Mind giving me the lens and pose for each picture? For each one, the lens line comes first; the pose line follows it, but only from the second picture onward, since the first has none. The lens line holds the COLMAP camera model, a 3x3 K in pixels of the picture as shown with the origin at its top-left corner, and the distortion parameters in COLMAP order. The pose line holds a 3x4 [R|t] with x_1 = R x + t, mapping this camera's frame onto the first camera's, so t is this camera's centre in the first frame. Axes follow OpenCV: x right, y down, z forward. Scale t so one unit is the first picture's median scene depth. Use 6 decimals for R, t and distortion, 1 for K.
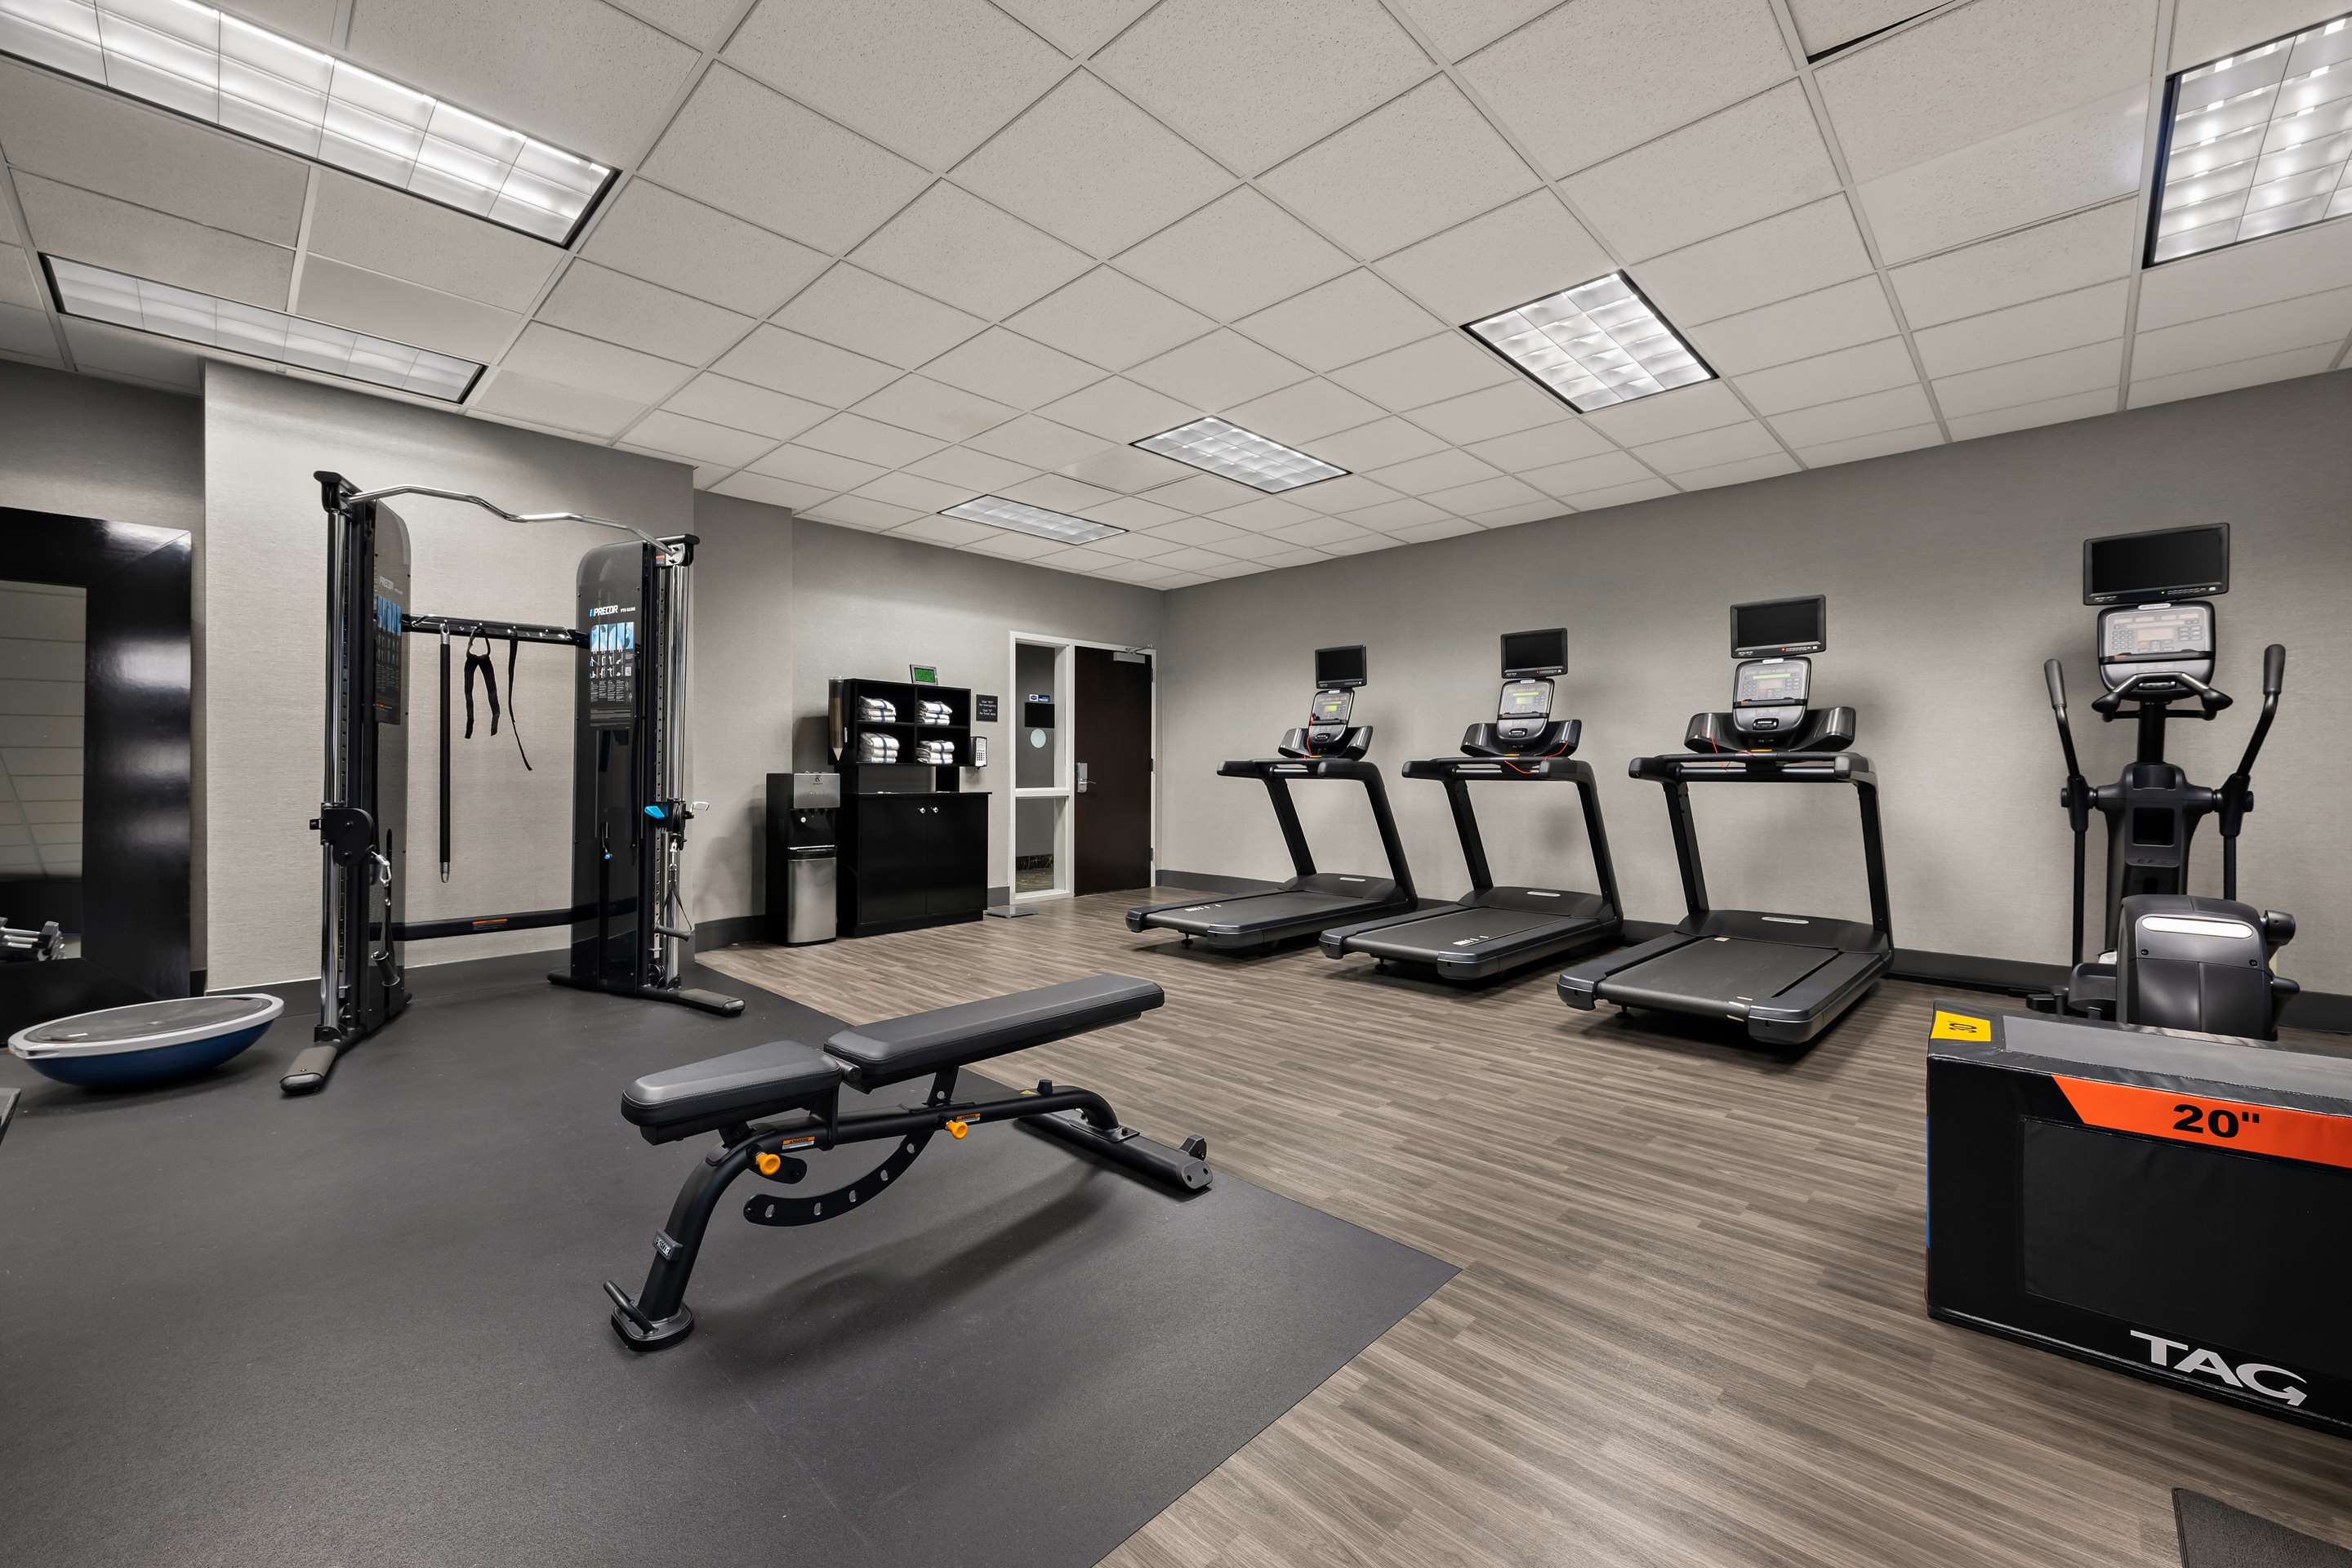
lens RADIAL K [[939.5, 0, 1151.8], [0, 939.5, 771.8], [0, 0, 1]] dist [0.002073, -0.000845]
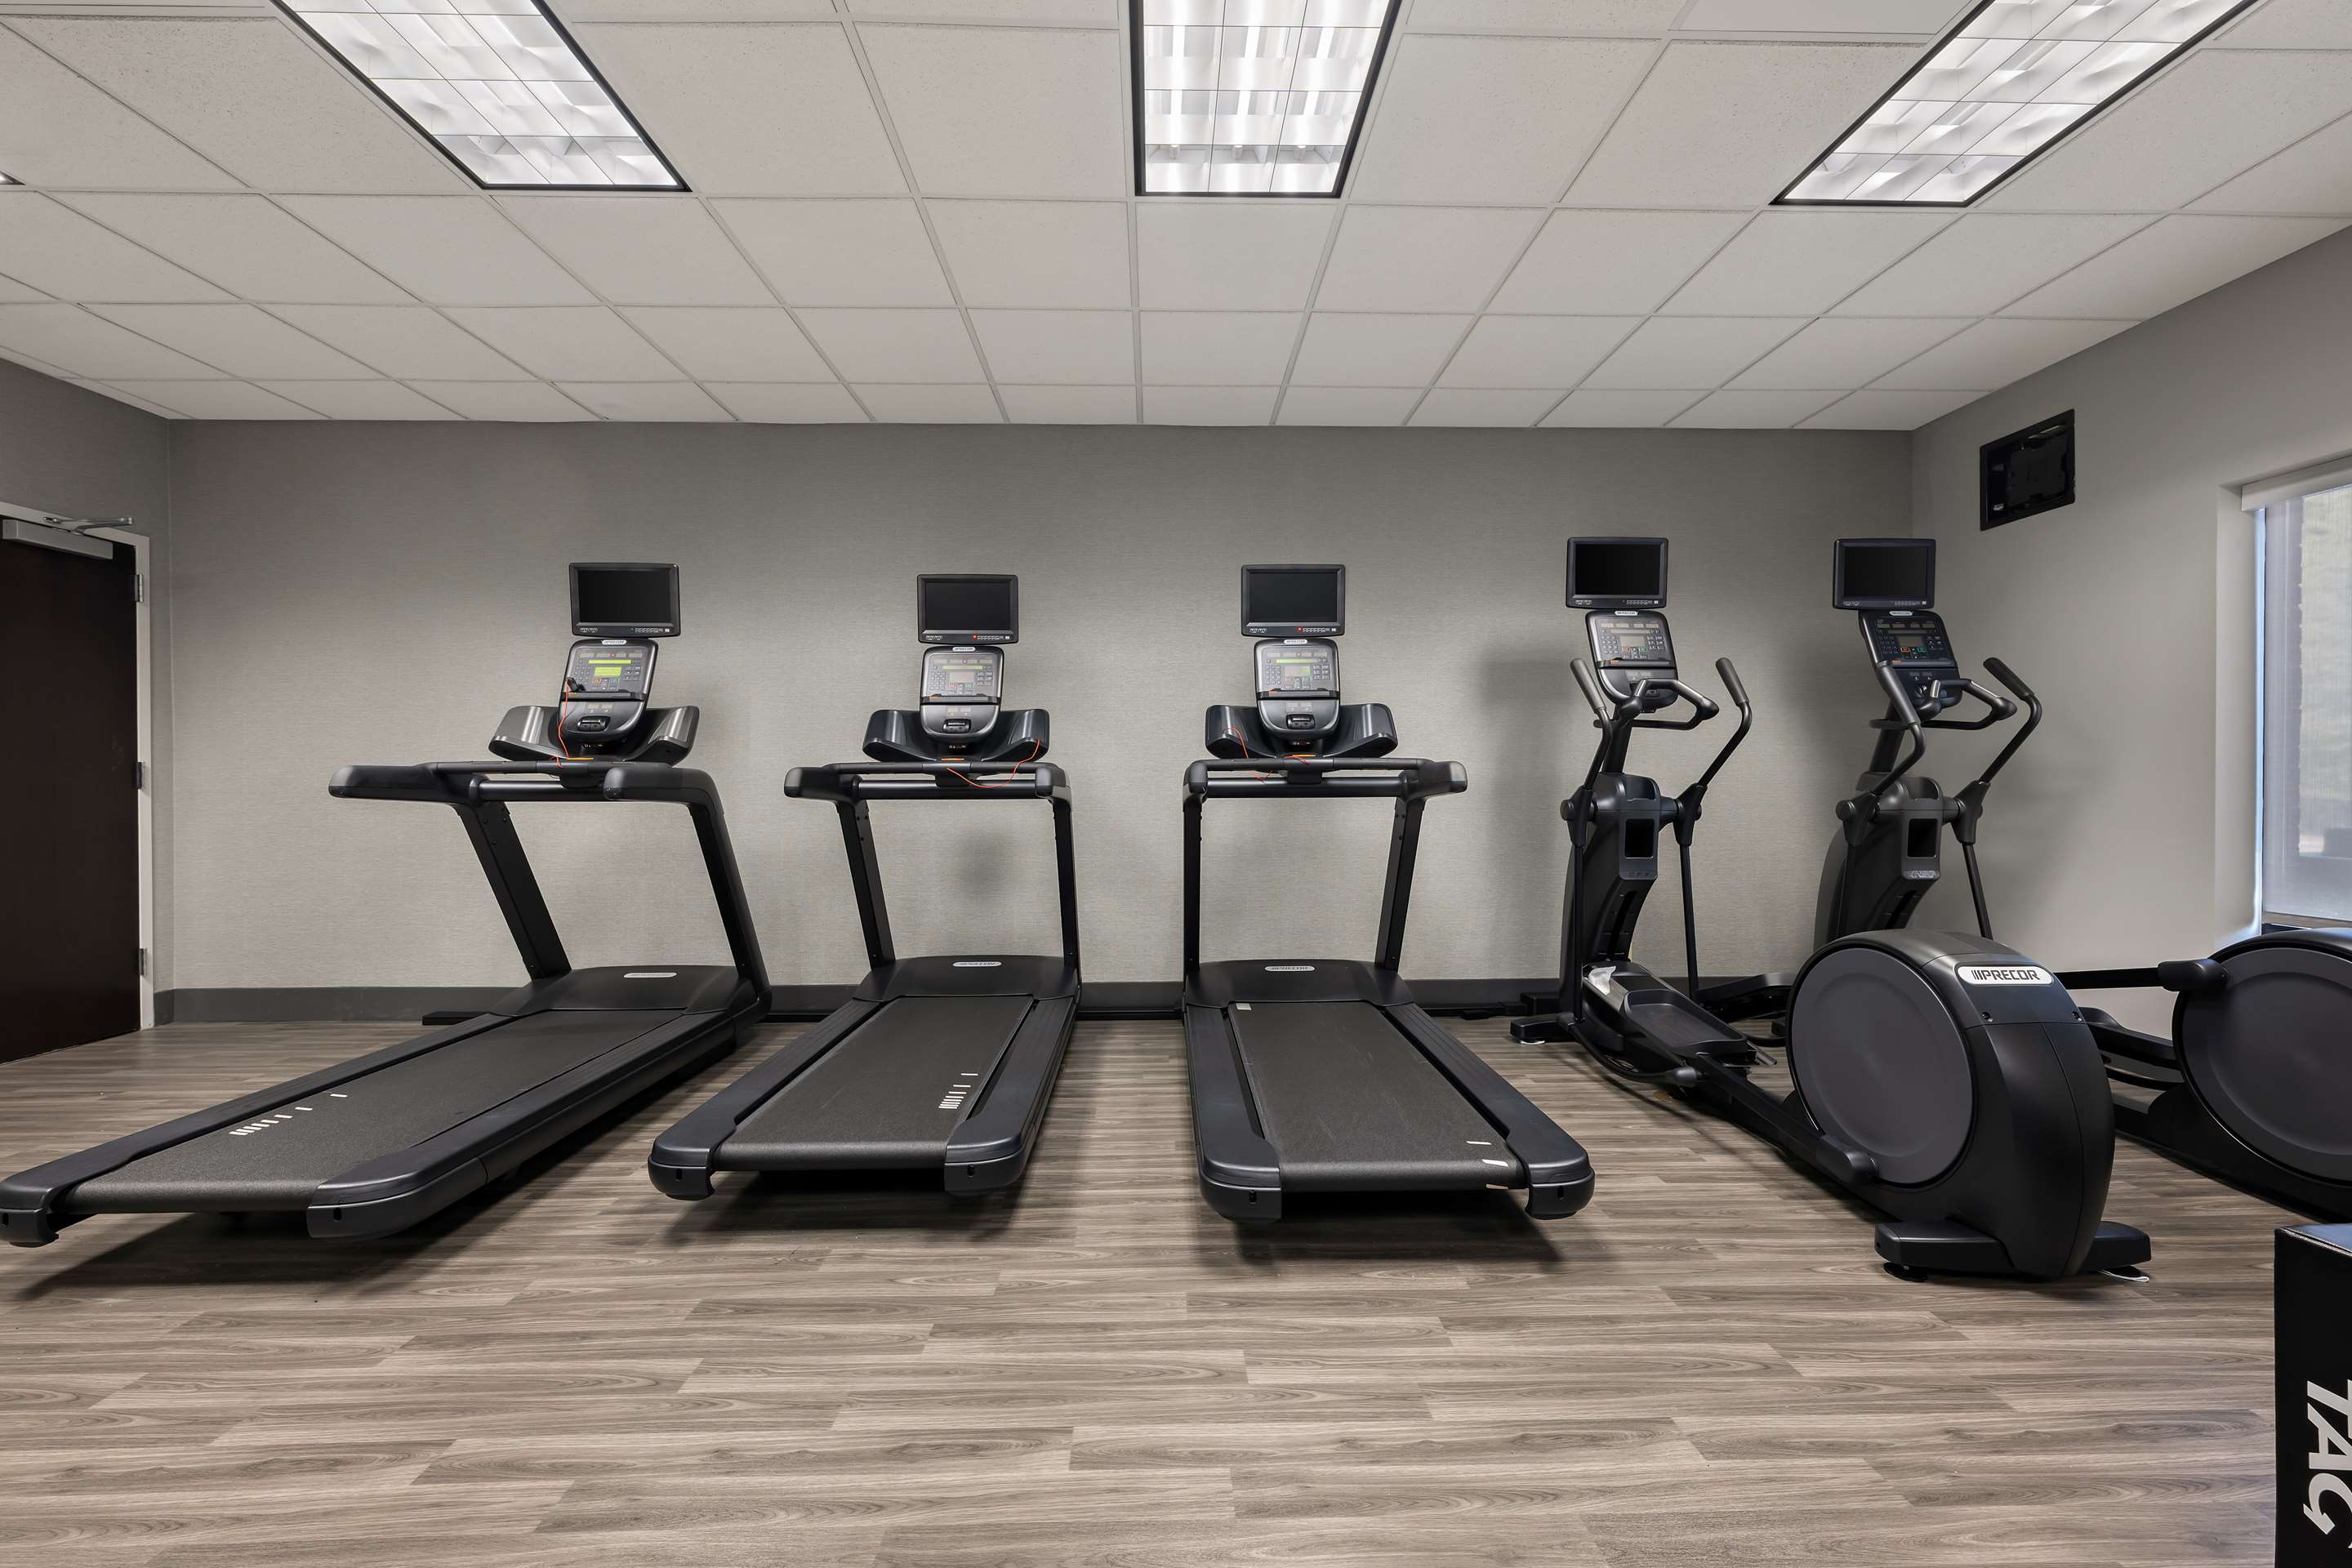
lens RADIAL K [[939.5, 0, 1181.7], [0, 939.5, 780.3], [0, 0, 1]] dist [0.002073, -0.000845]
pose [[0.684151, -0.003690, 0.729331, 0.020476], [0.005800, 0.999983, -0.000381, -0.002431], [-0.729317, 0.004490, 0.684161, 0.428917]]
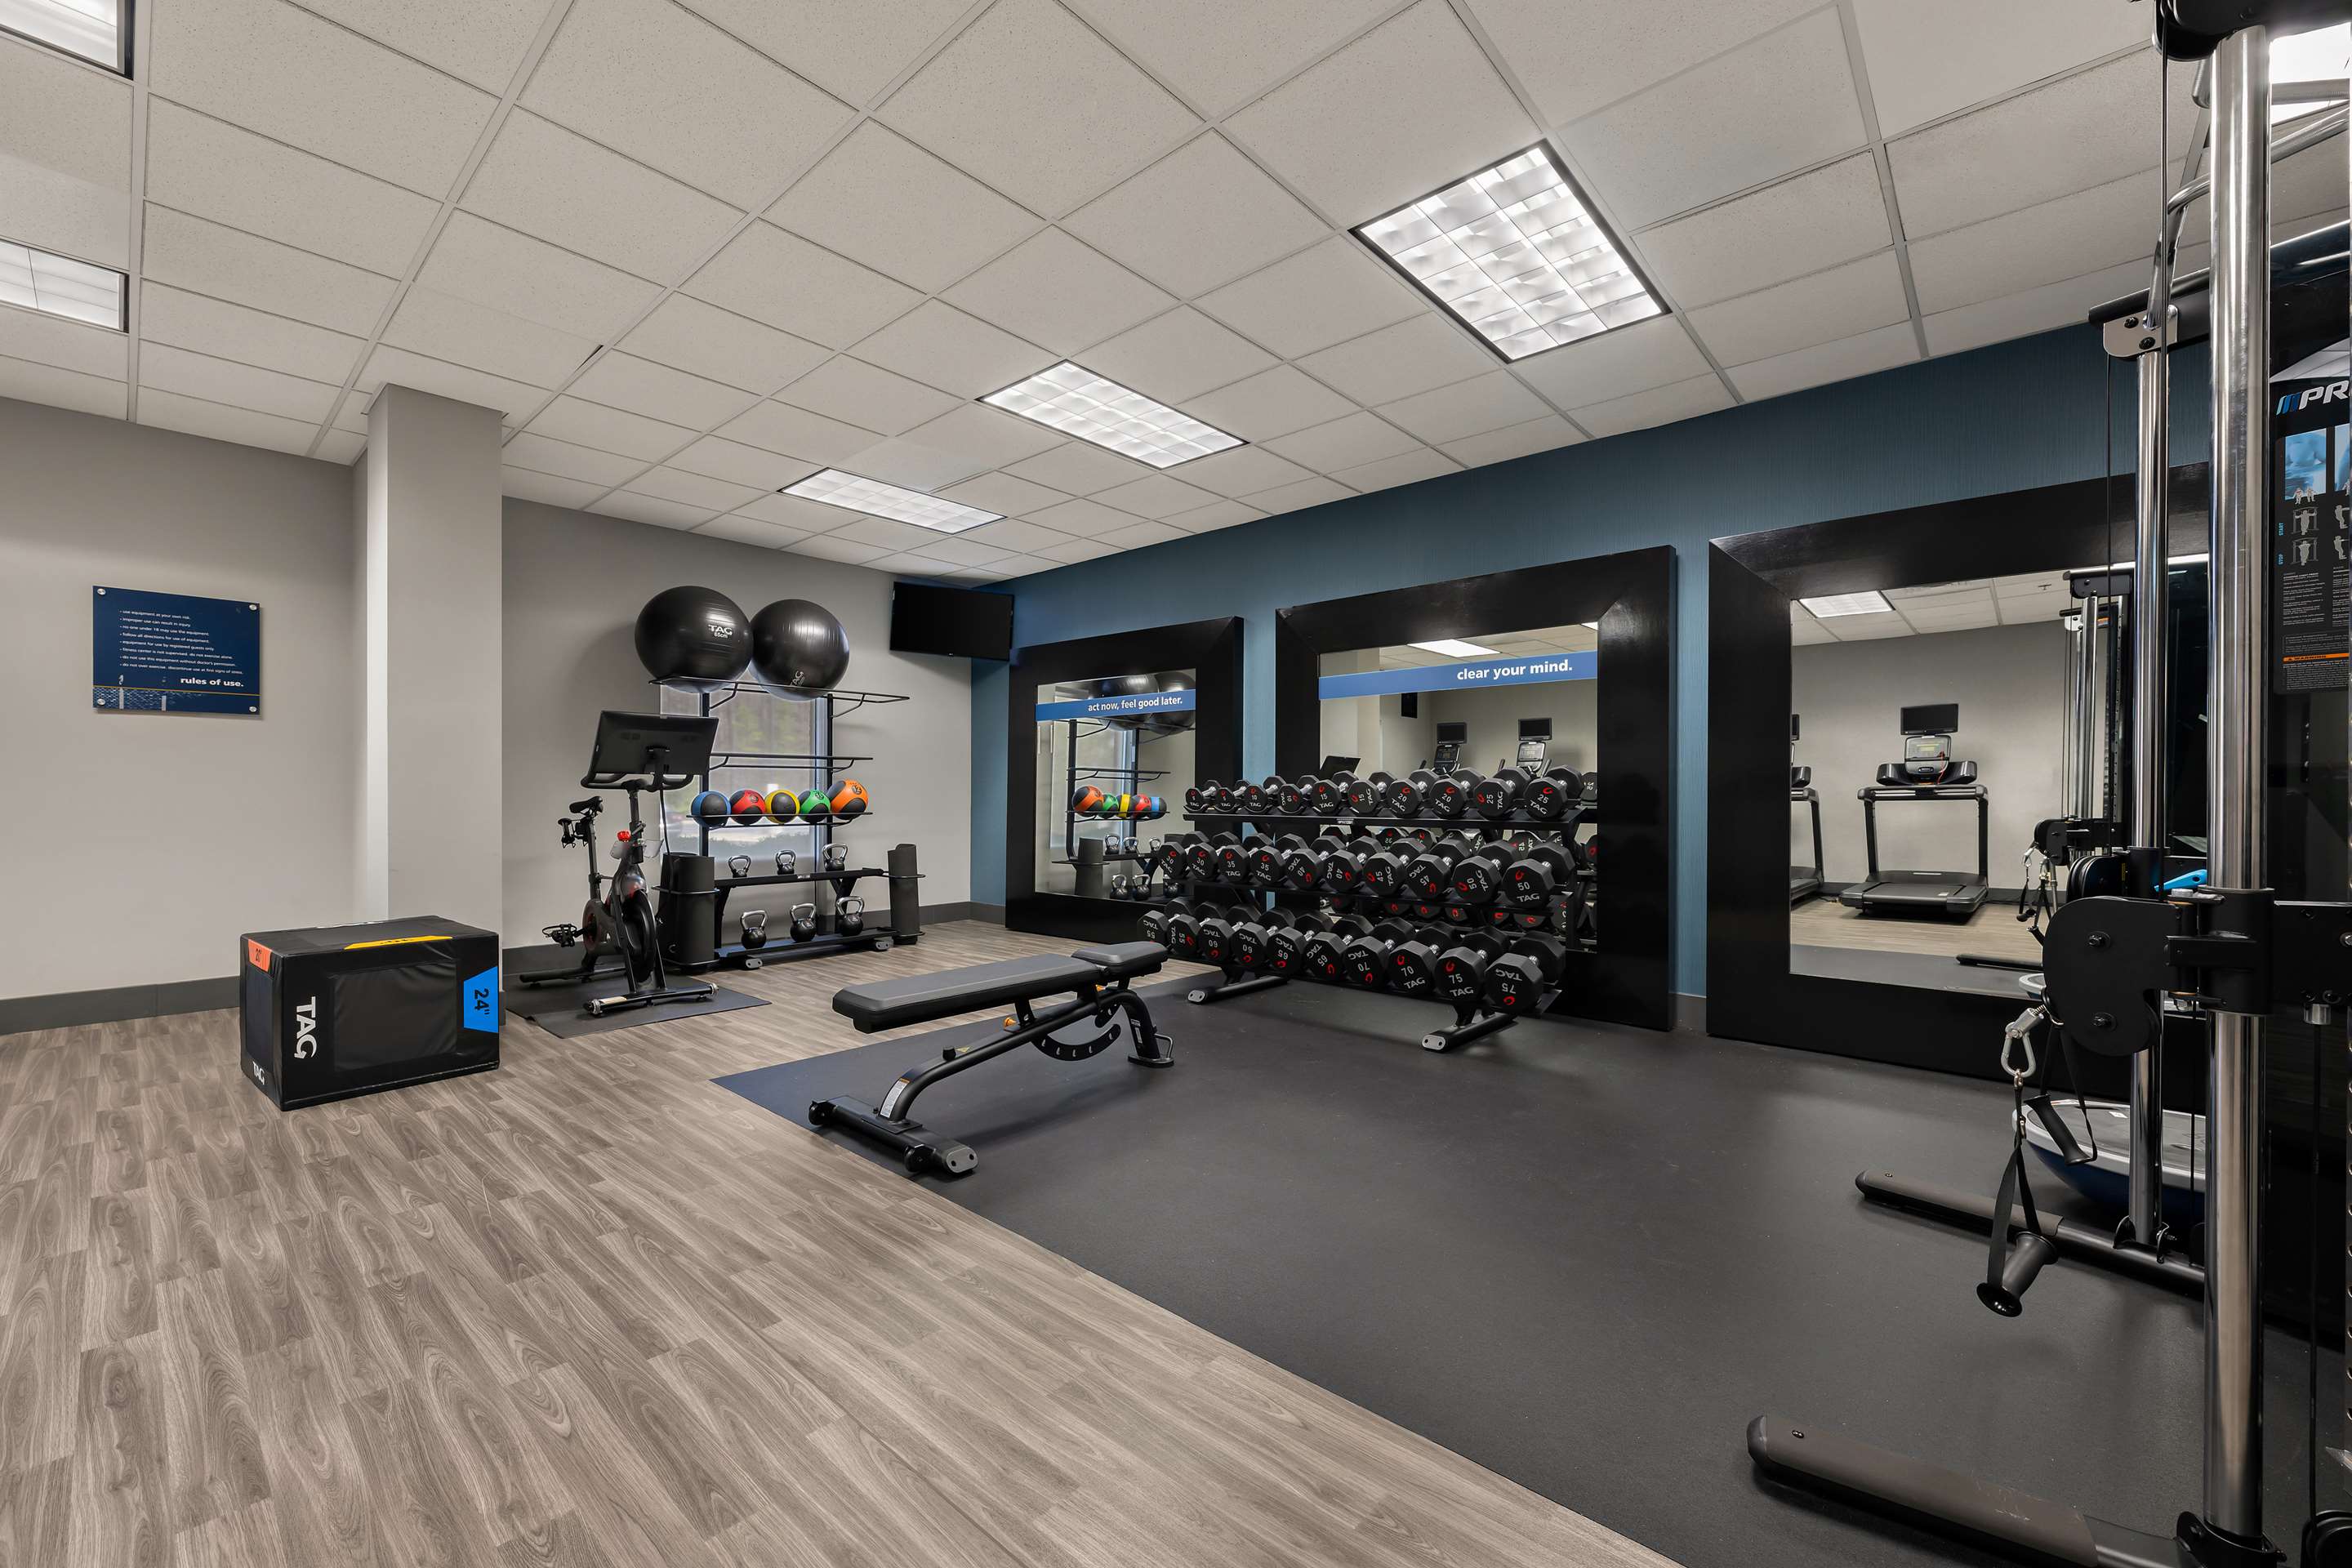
lens RADIAL K [[939.5, 0, 1152.3], [0, 939.5, 797.4], [0, 0, 1]] dist [0.002073, -0.000845]
pose [[-0.998373, -0.012042, -0.055740, -0.133161], [-0.012242, 0.999920, 0.003255, -0.002836], [0.055696, 0.003932, -0.998440, 0.961726]]
